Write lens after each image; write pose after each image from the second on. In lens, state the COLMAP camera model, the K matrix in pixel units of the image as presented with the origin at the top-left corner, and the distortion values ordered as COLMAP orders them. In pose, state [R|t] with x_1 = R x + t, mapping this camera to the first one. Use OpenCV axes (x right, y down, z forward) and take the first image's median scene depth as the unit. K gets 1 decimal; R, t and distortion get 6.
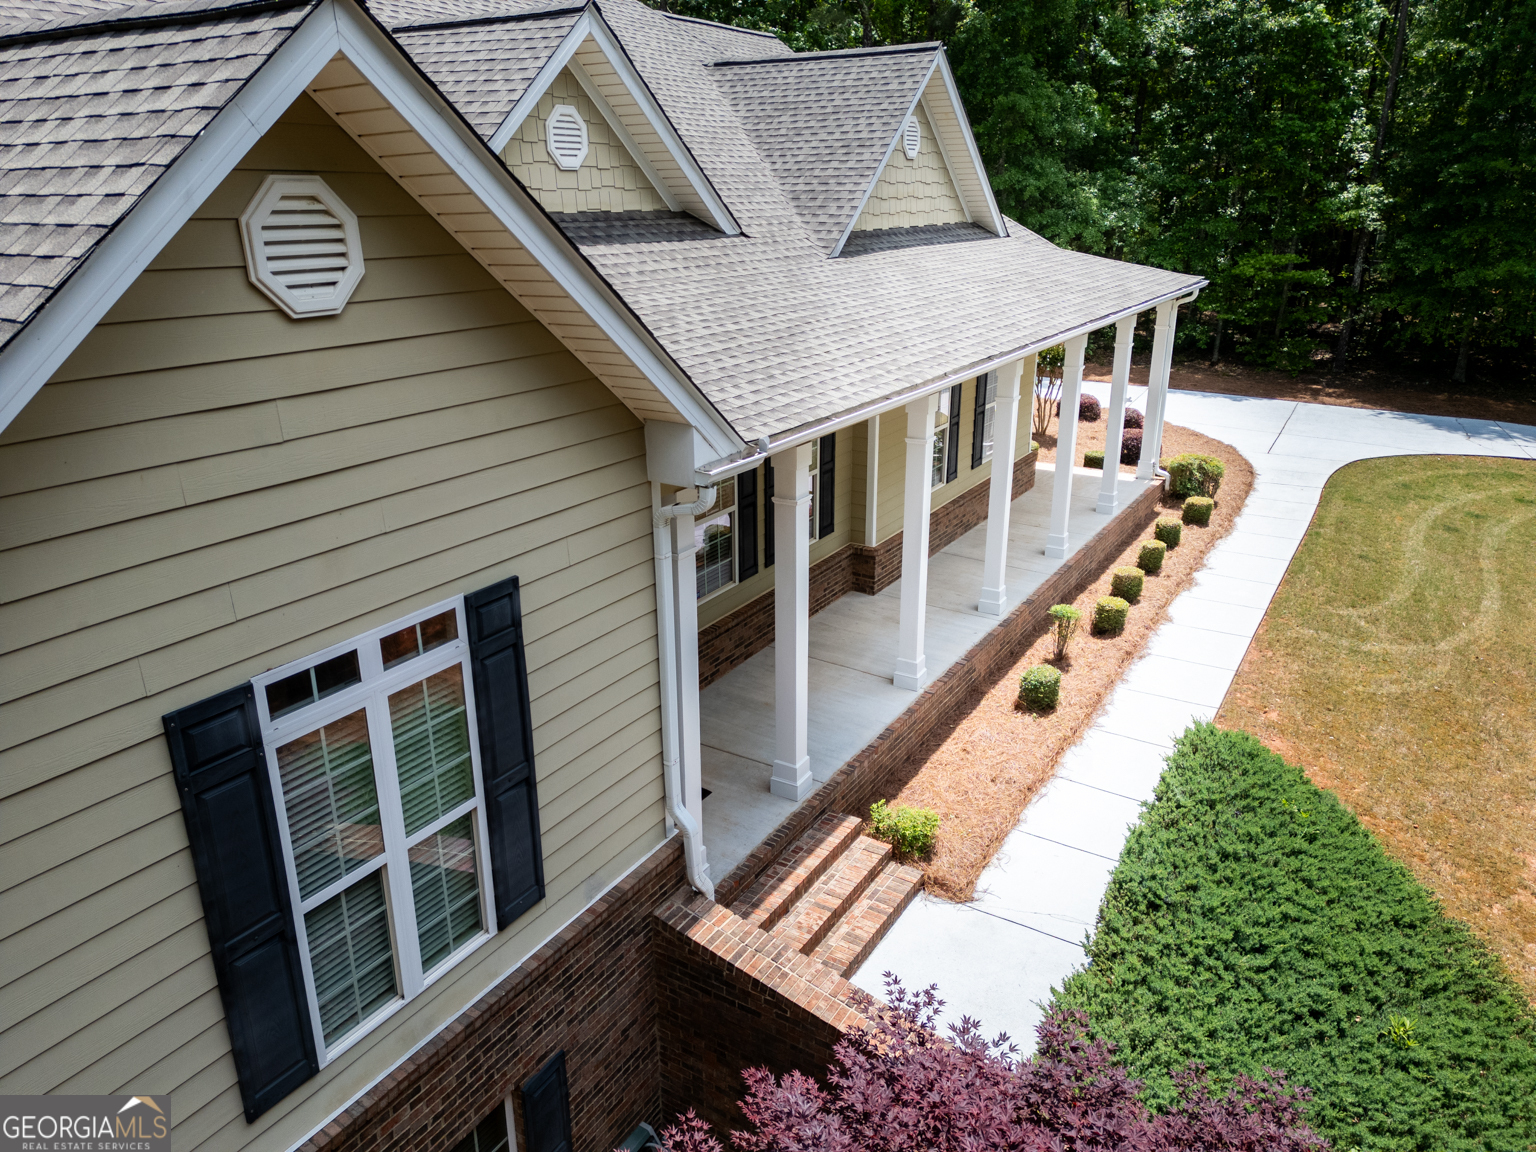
lens RADIAL K [[1094.8, 0, 765.7], [0, 1094.8, 574.4], [0, 0, 1]] dist [0.079041, -0.072087]
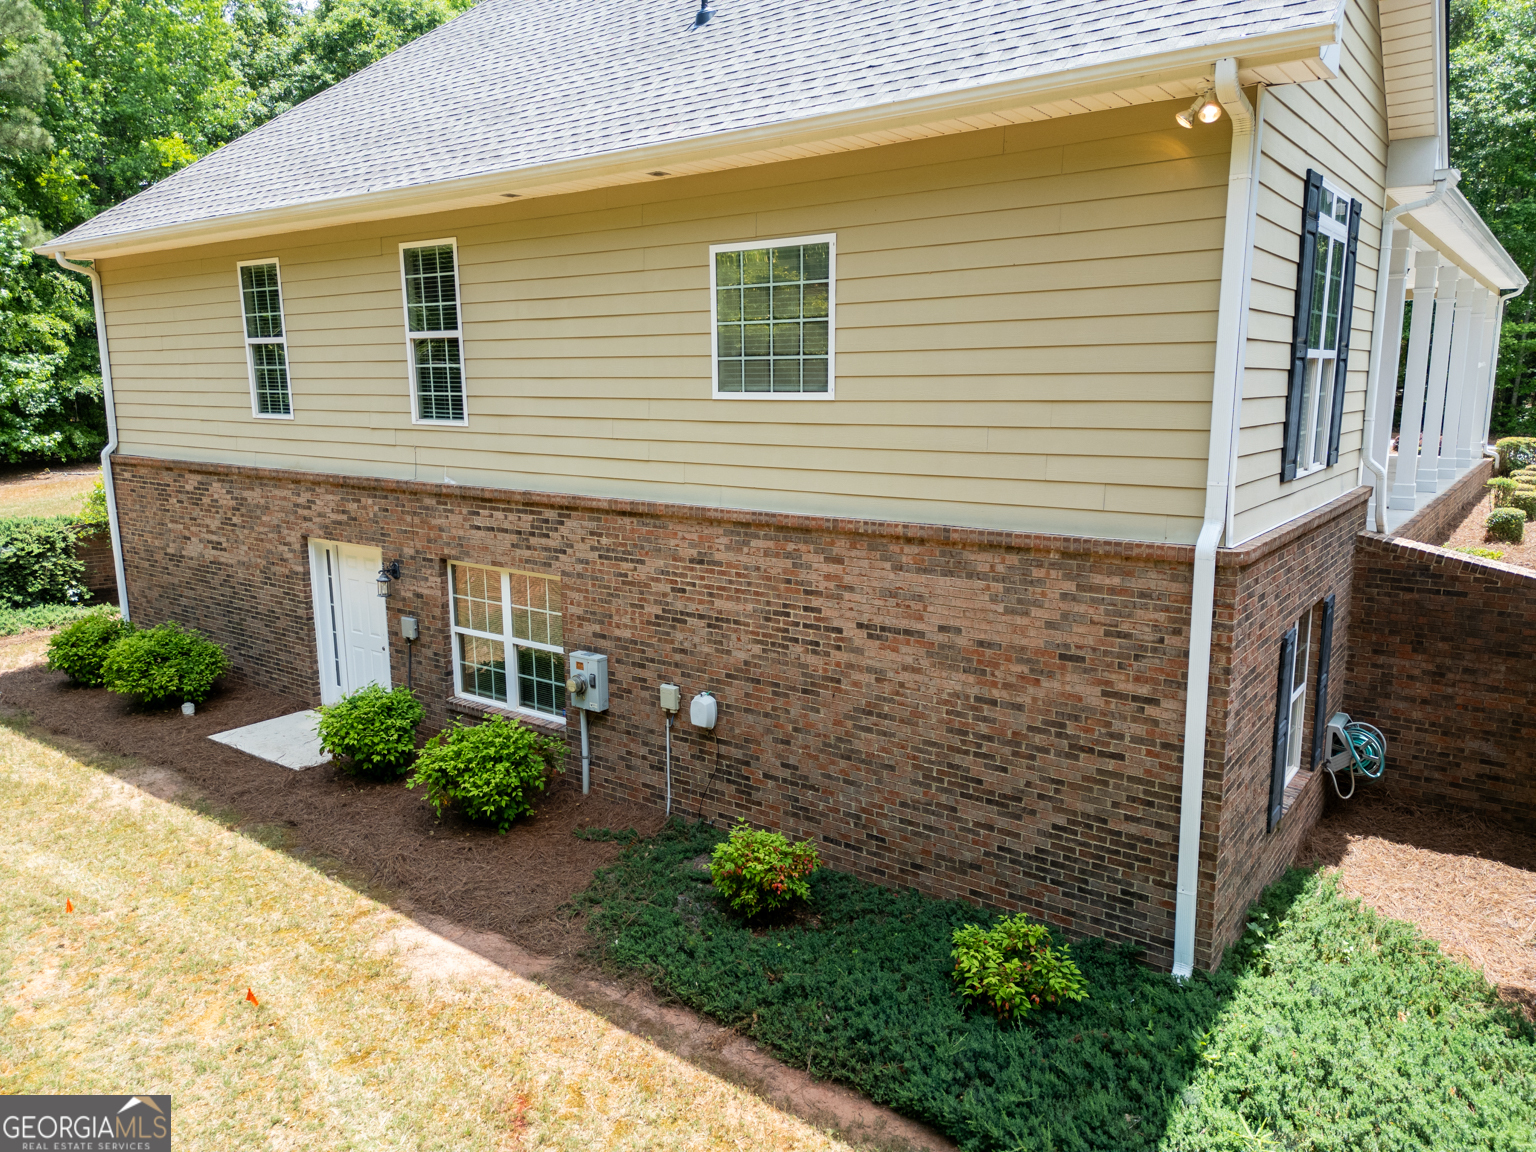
lens RADIAL K [[1094.8, 0, 763.0], [0, 1094.8, 580.3], [0, 0, 1]] dist [0.079041, -0.072087]
pose [[0.996279, 0.013655, -0.085103, -0.435701], [-0.026809, 0.987489, -0.155389, 0.367922], [0.081917, 0.157092, 0.984181, -0.222419]]
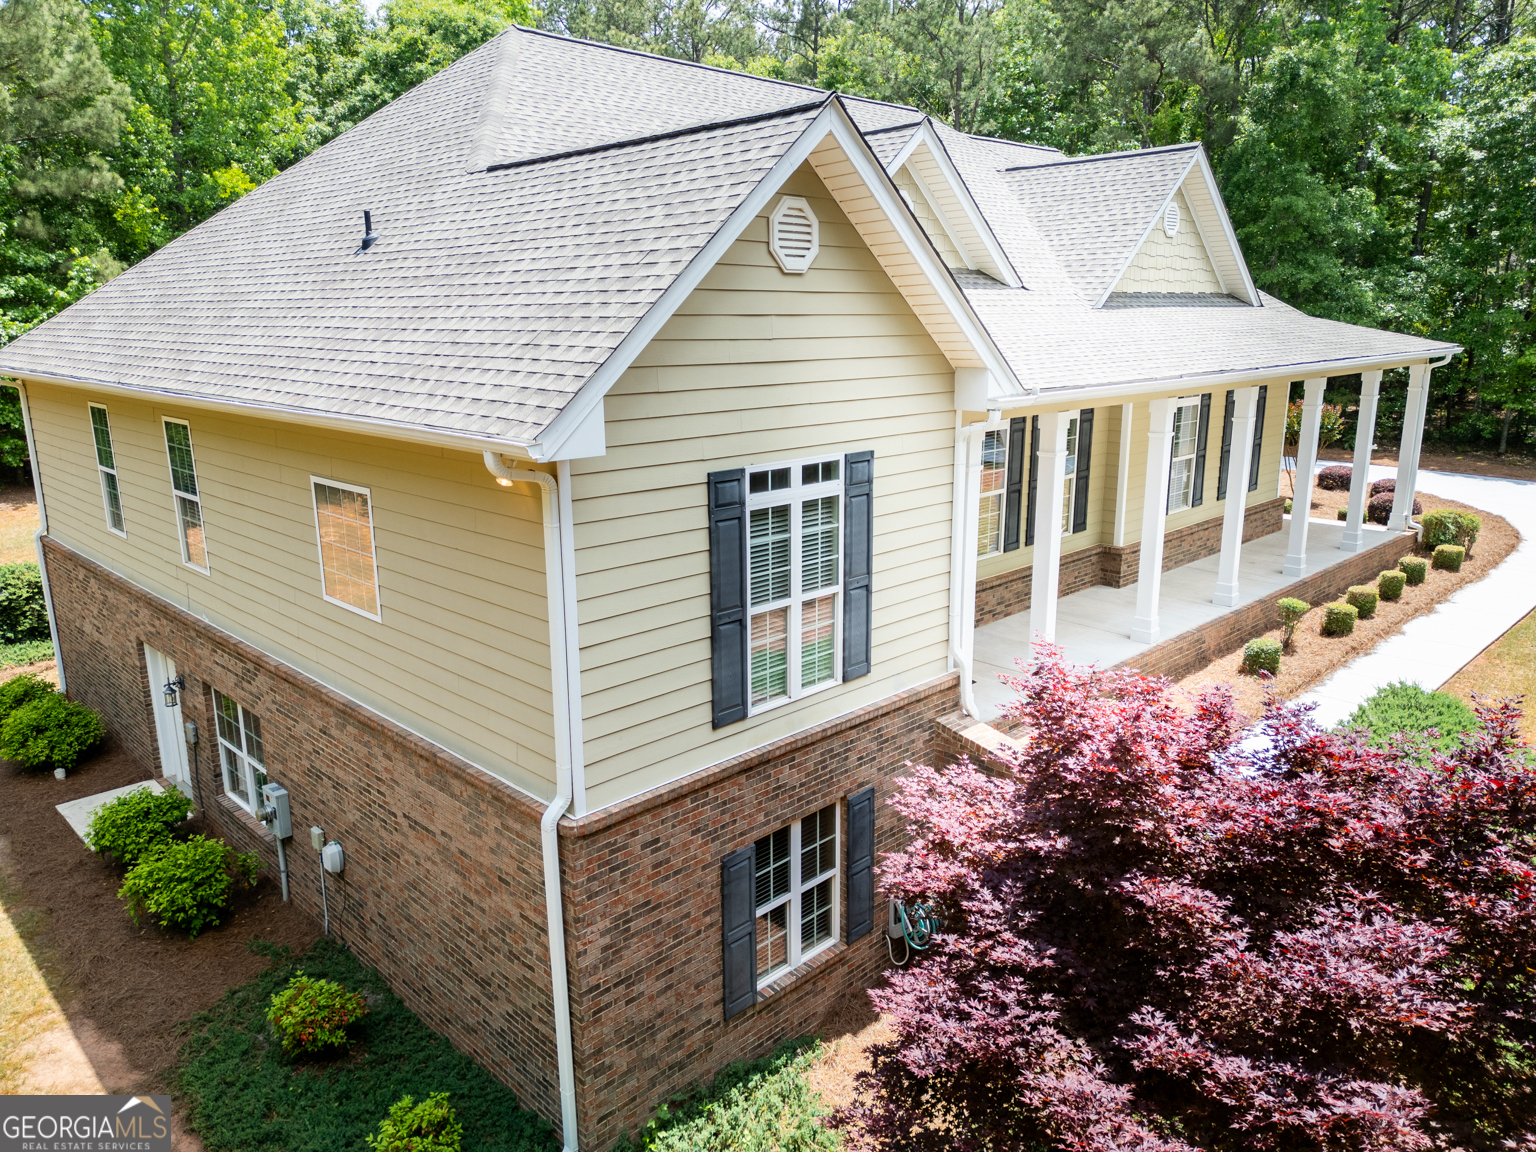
lens RADIAL K [[1094.8, 0, 760.4], [0, 1094.8, 580.9], [0, 0, 1]] dist [0.079041, -0.072087]
pose [[0.971362, 0.053392, -0.231529, -0.002102], [-0.075960, 0.993070, -0.089677, 0.170590], [0.225136, 0.104695, 0.968686, -0.282739]]
